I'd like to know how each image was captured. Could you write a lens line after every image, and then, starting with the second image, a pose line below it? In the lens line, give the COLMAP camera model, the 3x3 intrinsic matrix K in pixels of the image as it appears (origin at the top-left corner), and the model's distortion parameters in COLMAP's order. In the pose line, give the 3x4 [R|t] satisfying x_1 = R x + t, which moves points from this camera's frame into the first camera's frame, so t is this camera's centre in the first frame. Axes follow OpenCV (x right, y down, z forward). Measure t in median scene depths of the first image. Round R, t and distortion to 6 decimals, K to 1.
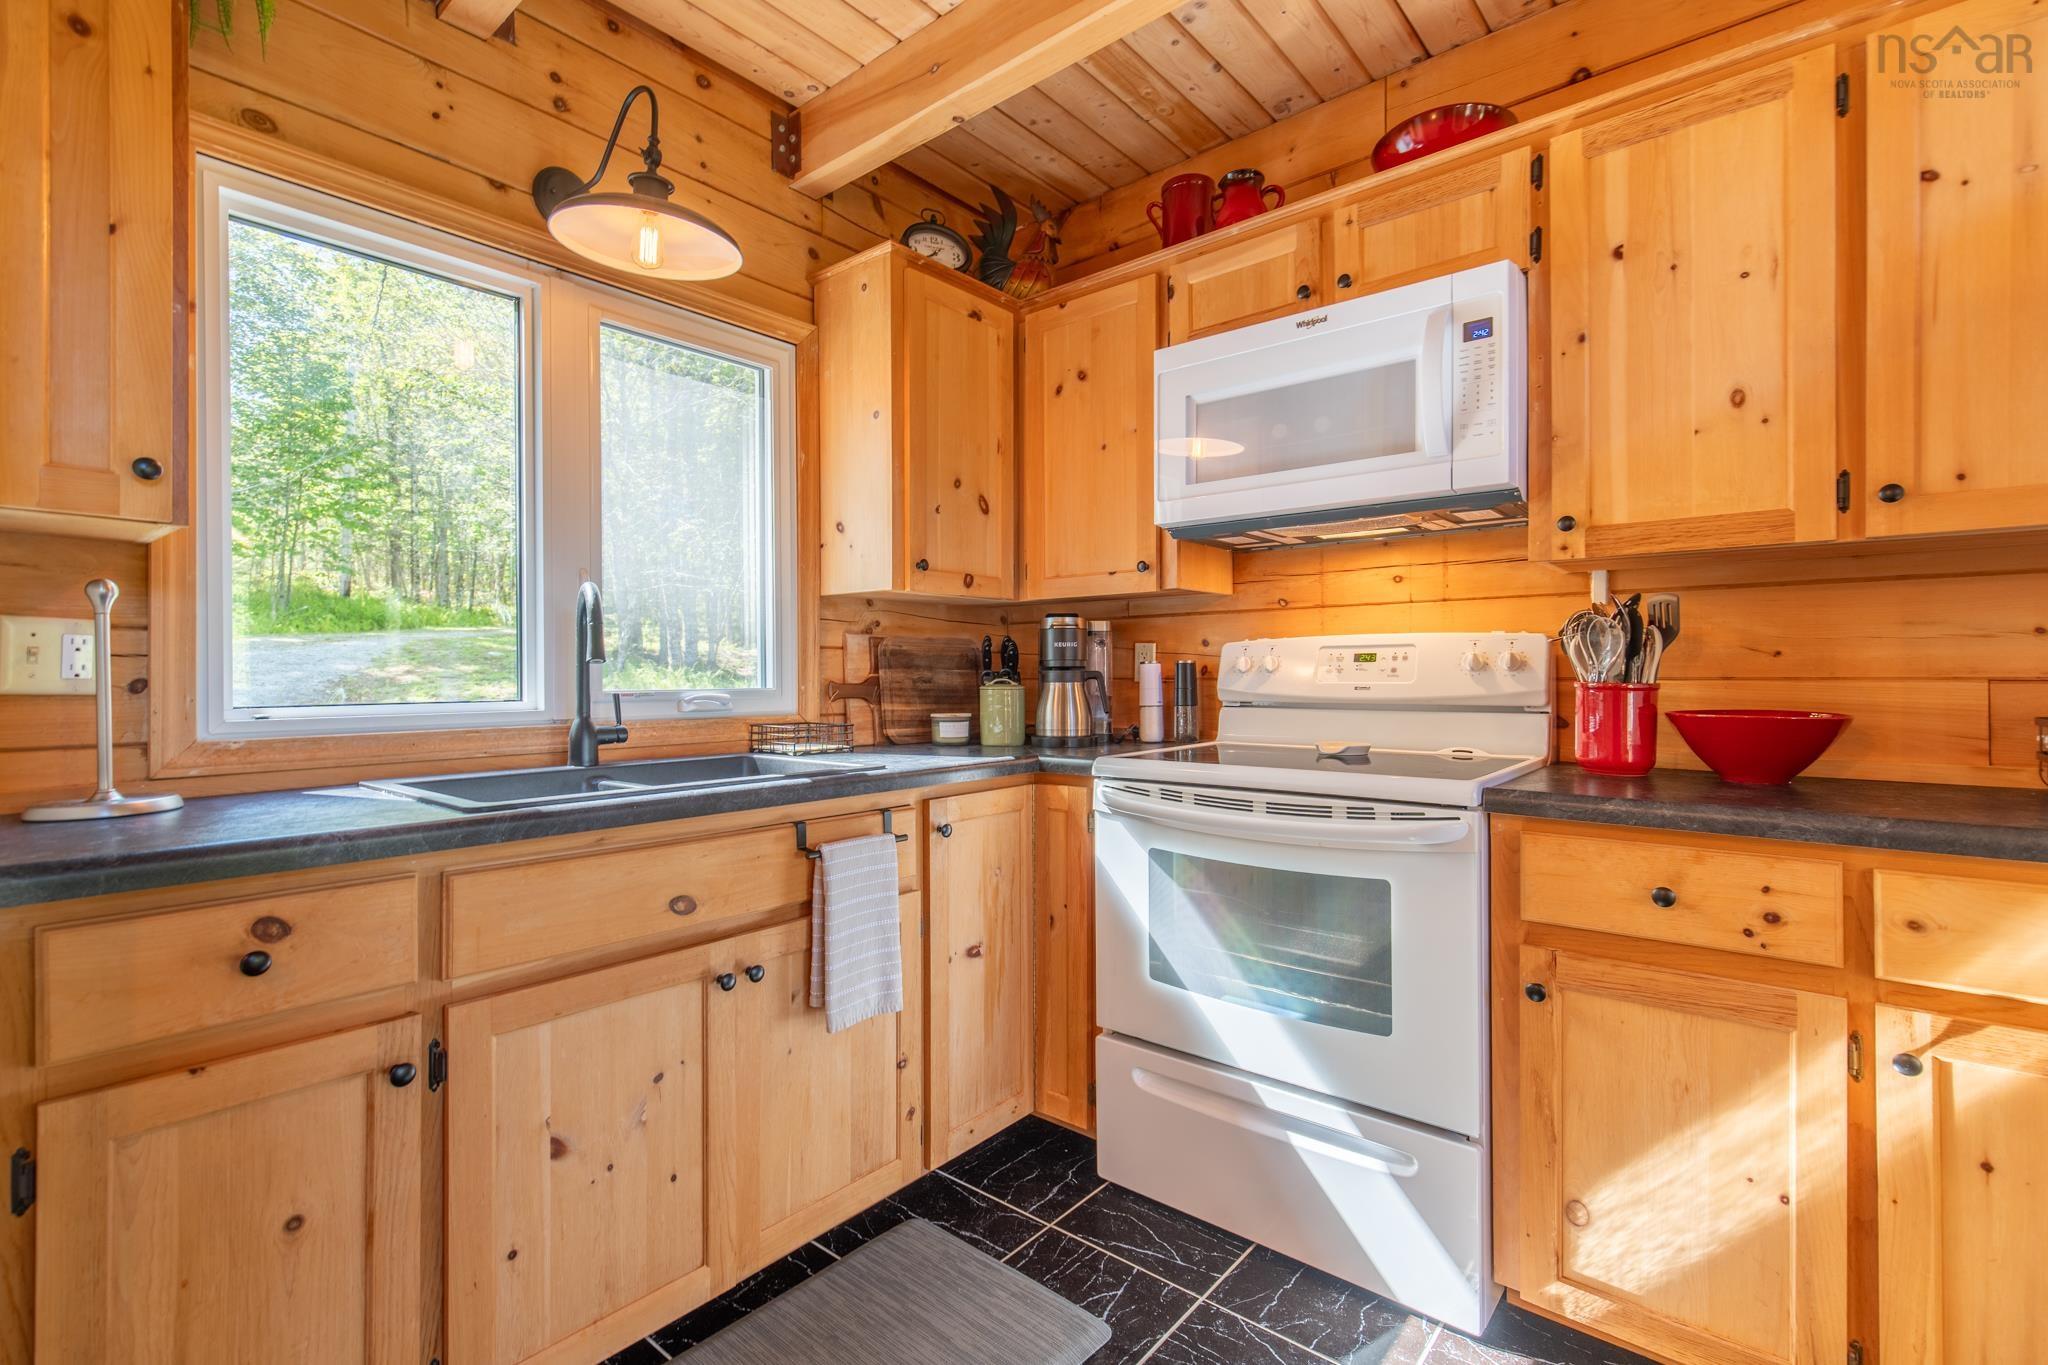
lens RADIAL K [[930.6, 0, 1014.6], [0, 930.6, 671.9], [0, 0, 1]] dist [0.008579, -0.002999]
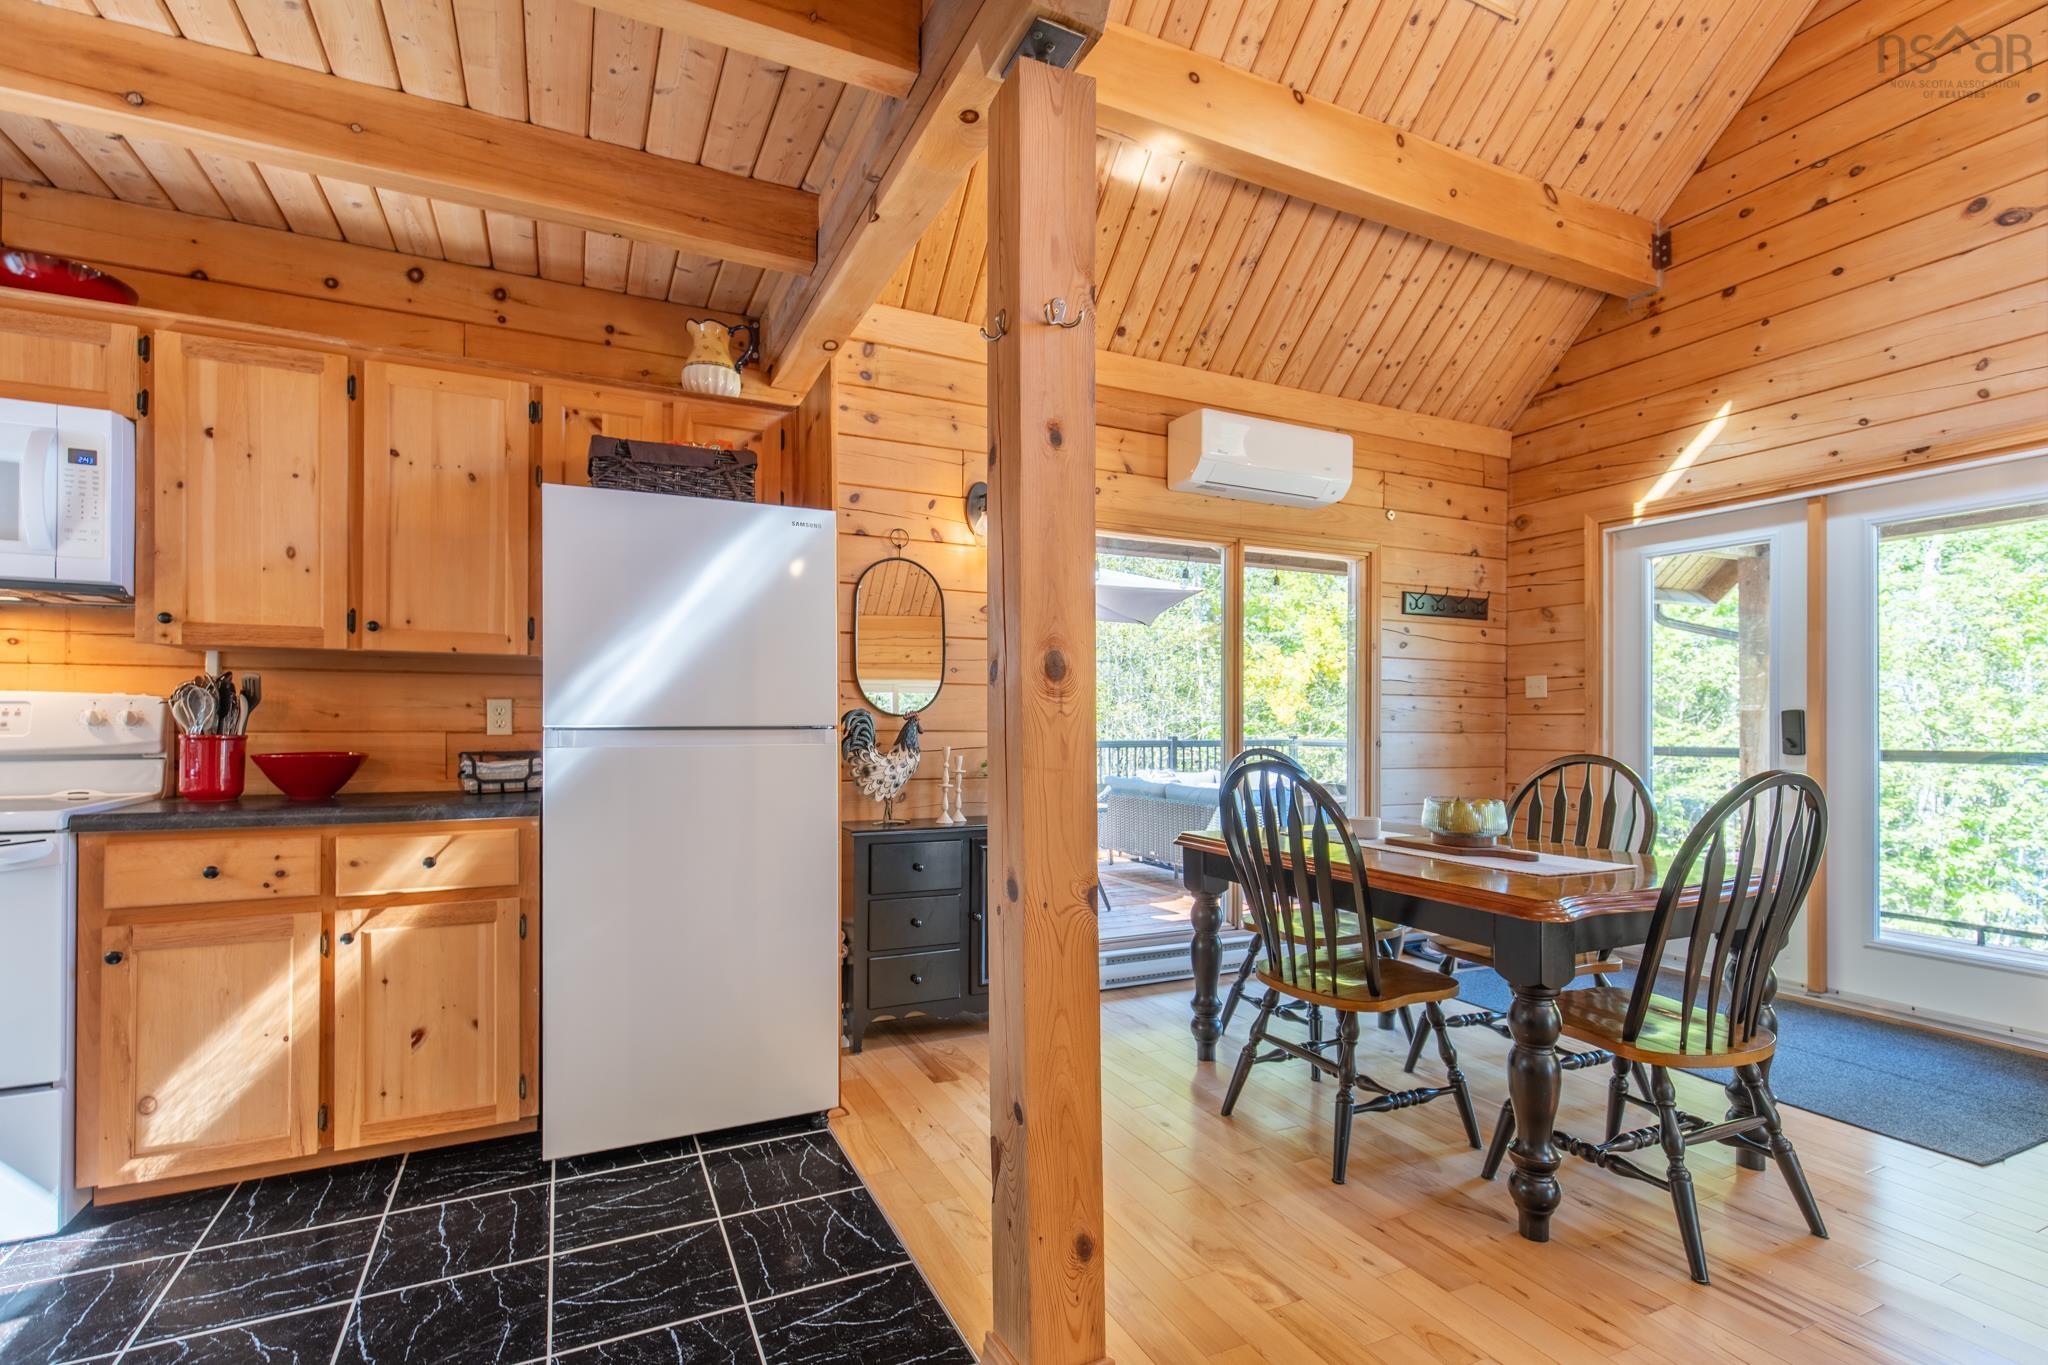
lens RADIAL K [[930.6, 0, 1005.6], [0, 930.6, 719.8], [0, 0, 1]] dist [0.008579, -0.002999]
pose [[0.412172, 0.008956, 0.911062, -0.159801], [-0.005334, 0.999958, -0.007417, -0.007578], [-0.911090, -0.001802, 0.412203, -0.750522]]
